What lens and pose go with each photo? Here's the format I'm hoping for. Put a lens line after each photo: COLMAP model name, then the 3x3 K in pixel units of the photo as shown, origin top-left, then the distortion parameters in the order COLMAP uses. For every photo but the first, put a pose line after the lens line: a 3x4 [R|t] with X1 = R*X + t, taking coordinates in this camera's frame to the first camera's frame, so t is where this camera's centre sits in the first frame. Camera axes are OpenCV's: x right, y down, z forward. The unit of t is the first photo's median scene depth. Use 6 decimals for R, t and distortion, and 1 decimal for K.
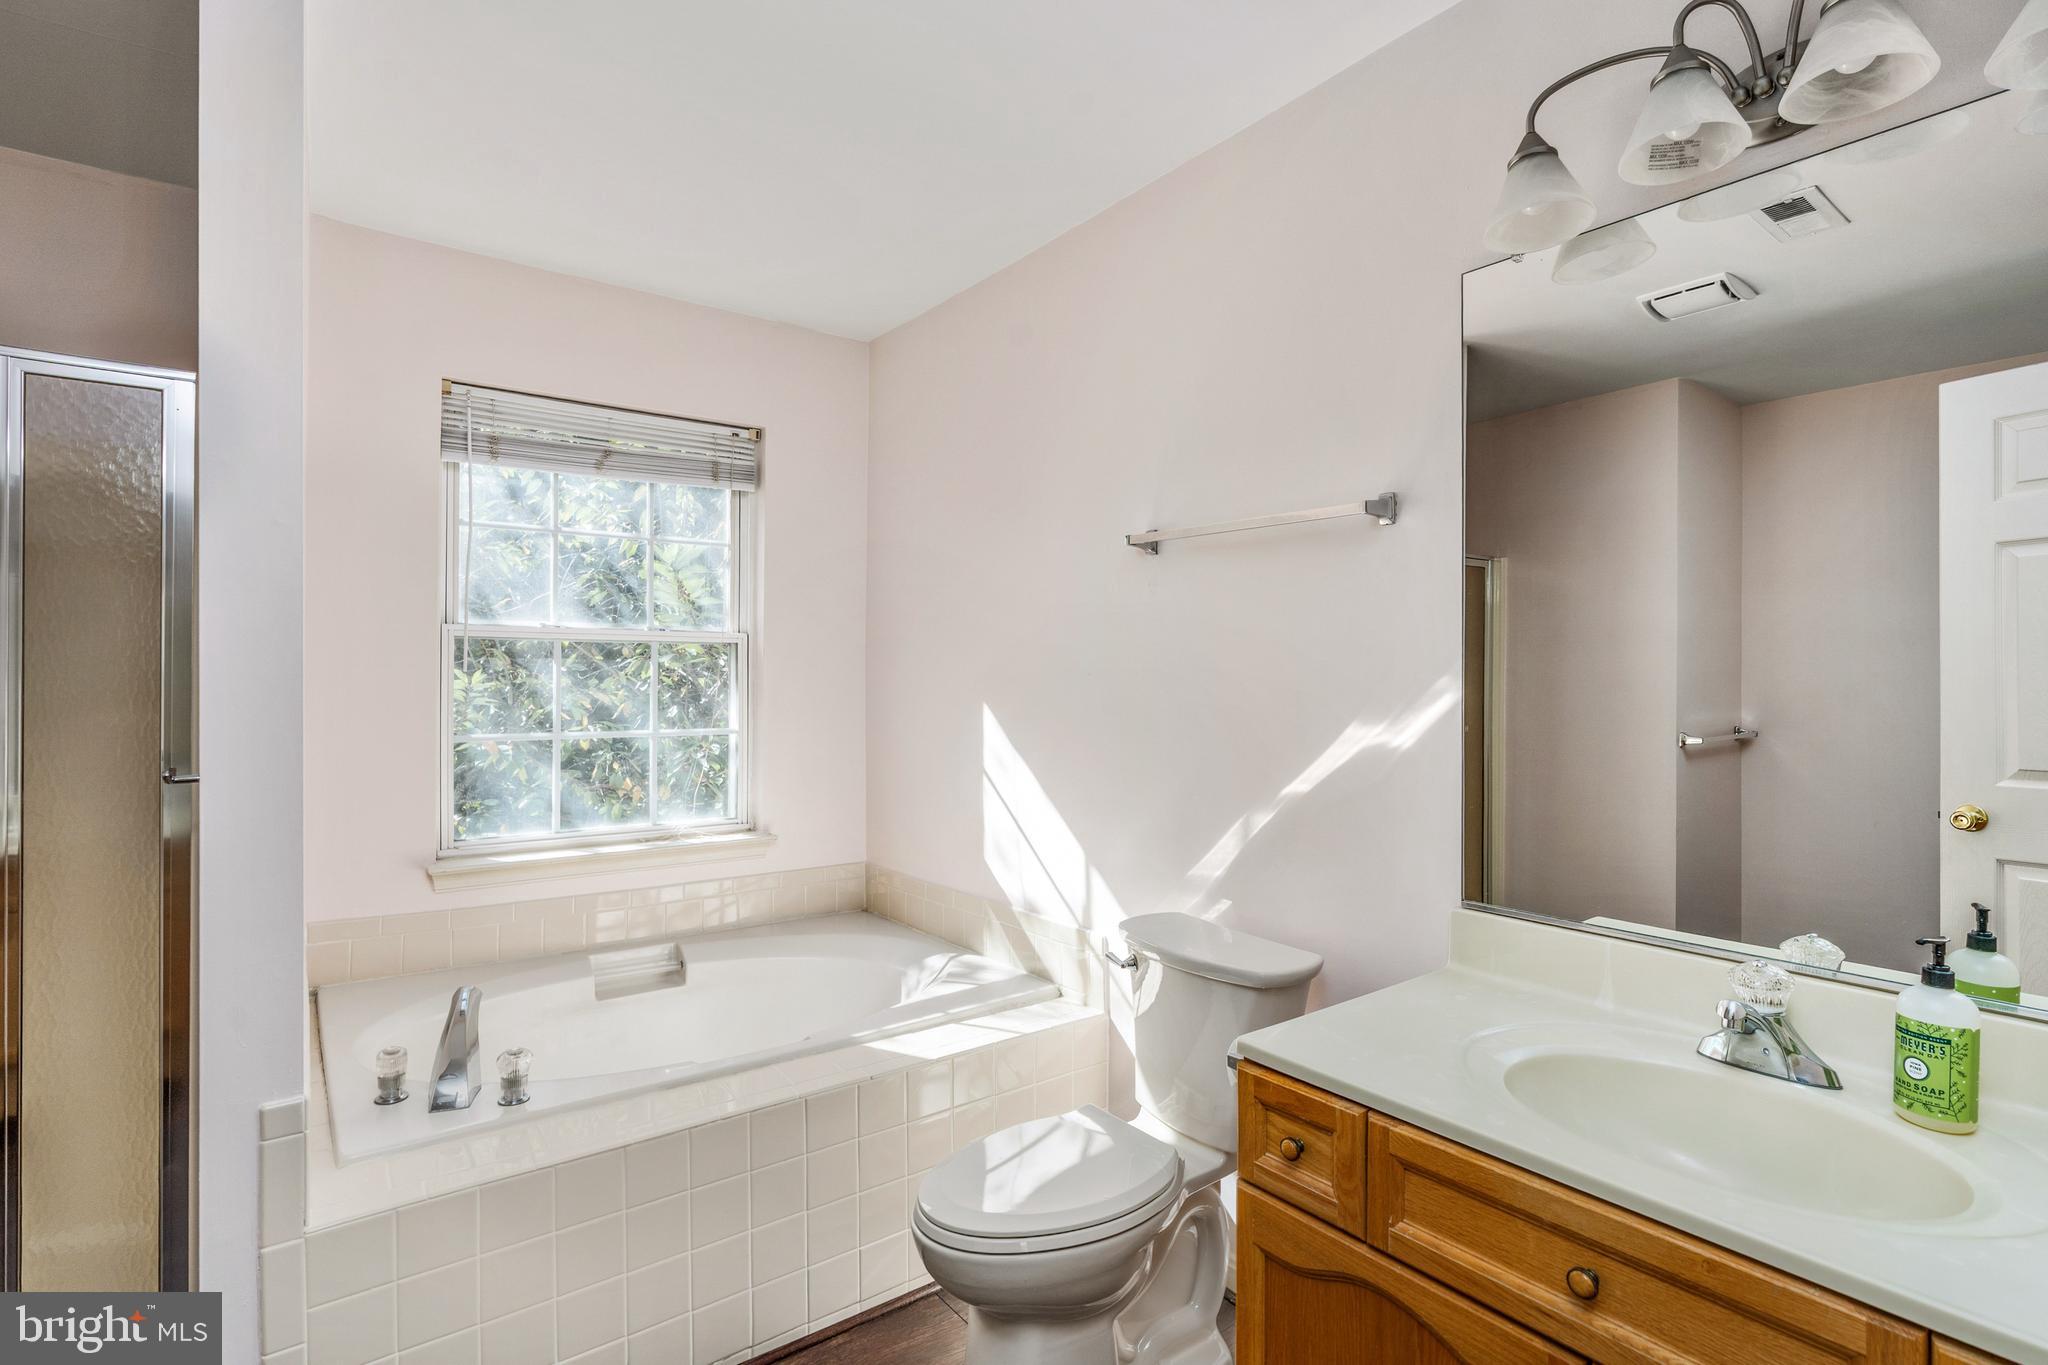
lens RADIAL K [[986.7, 0, 1020.7], [0, 986.7, 677.7], [0, 0, 1]] dist [-0.003727, 0.000356]
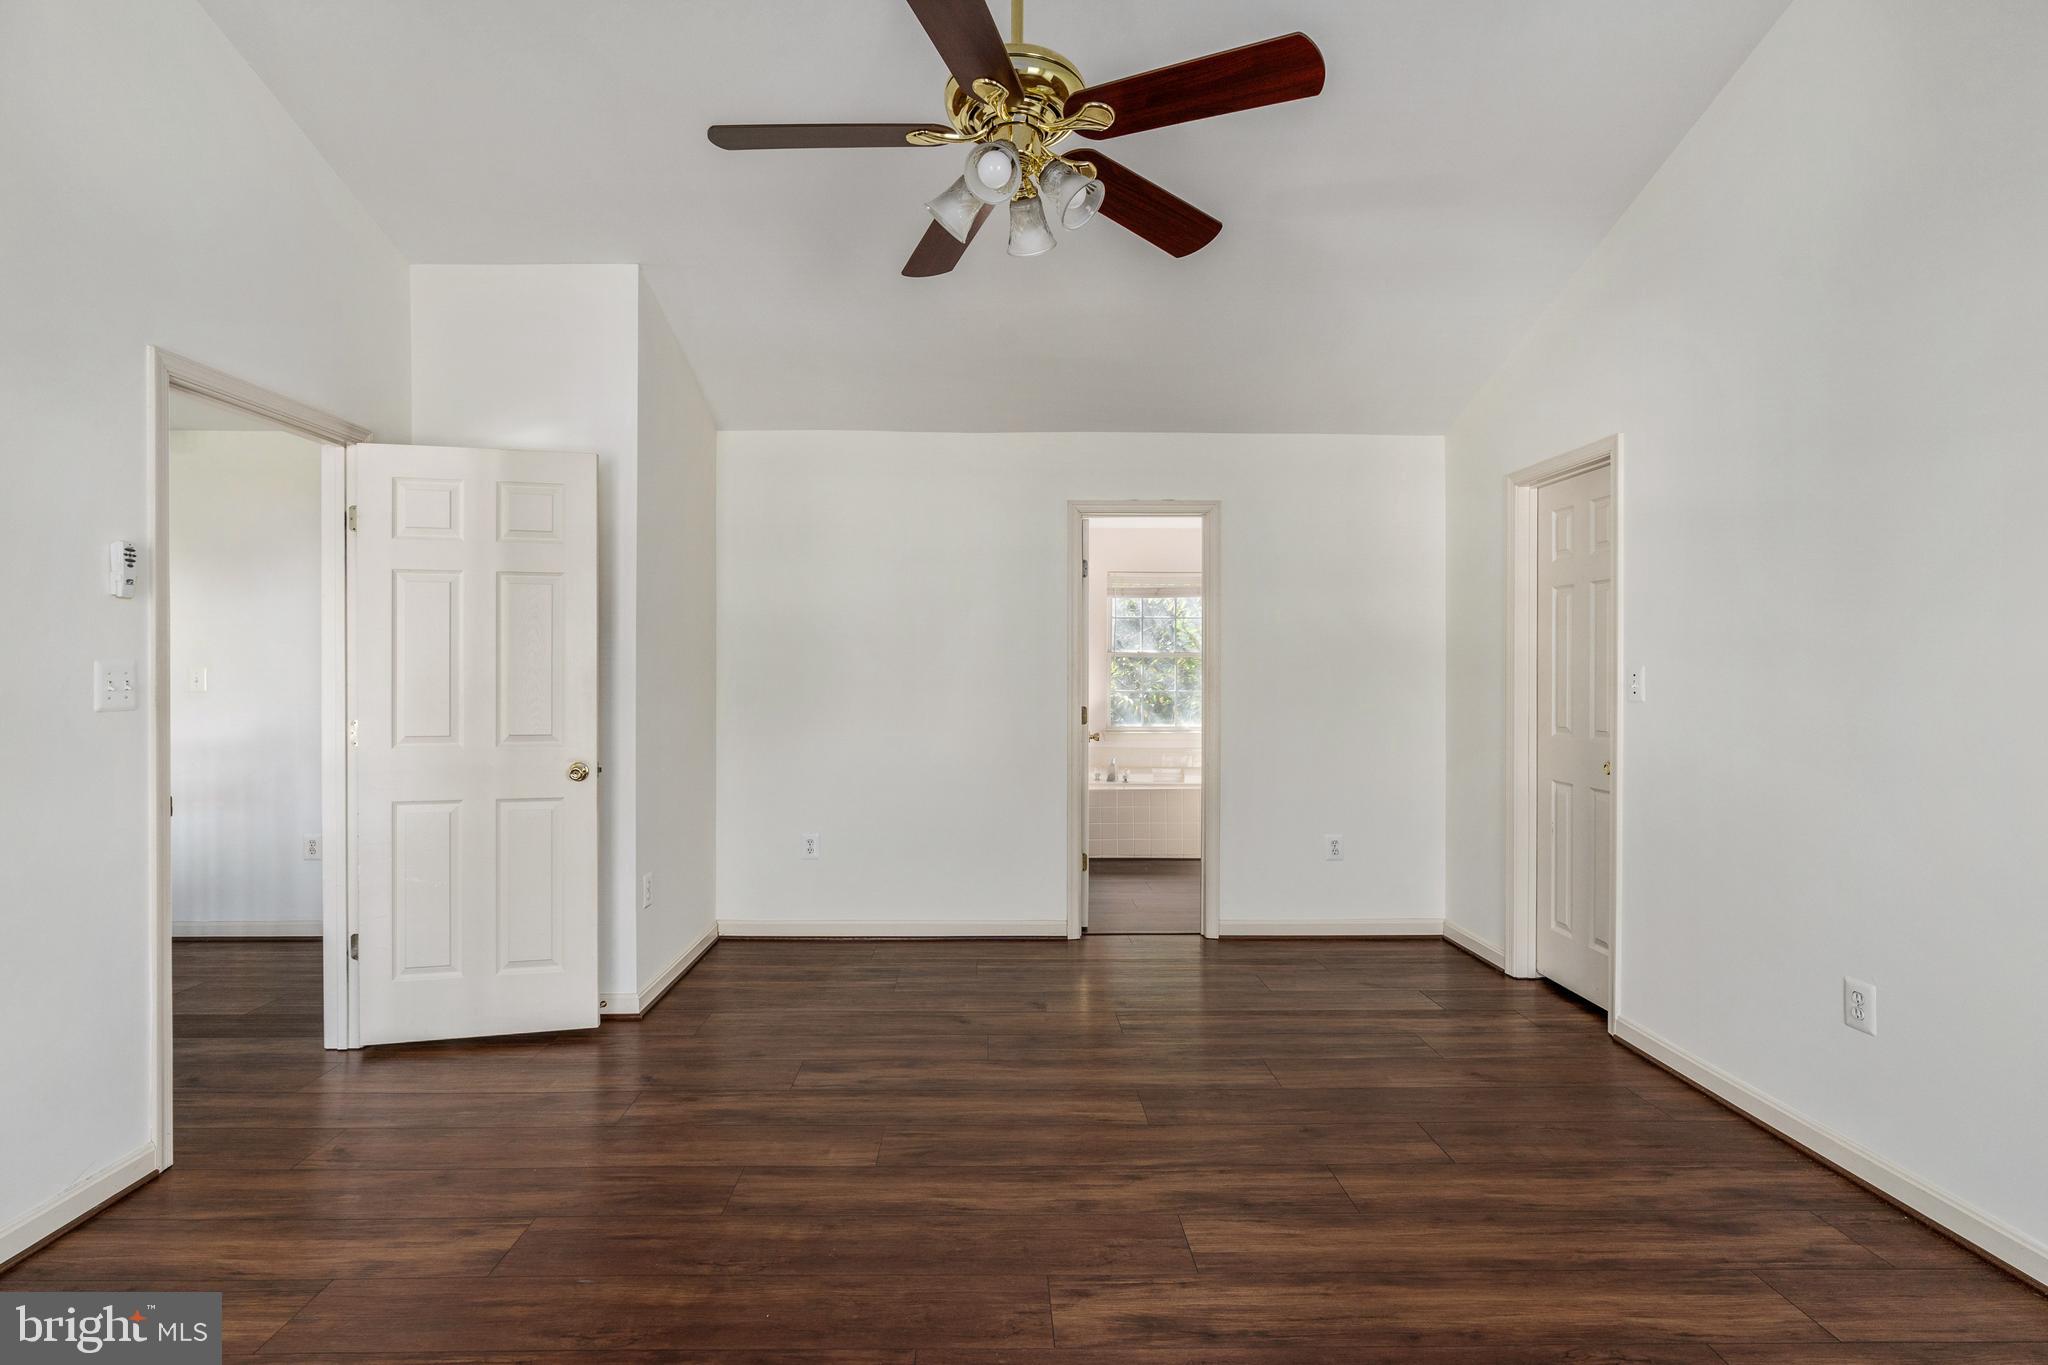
lens RADIAL K [[986.7, 0, 1012.5], [0, 986.7, 678.9], [0, 0, 1]] dist [-0.003727, 0.000356]
pose [[0.815390, -0.007251, -0.578867, 0.838809], [0.002961, 0.999961, -0.008354, 0.045611], [0.578905, 0.005097, 0.815379, -1.478551]]
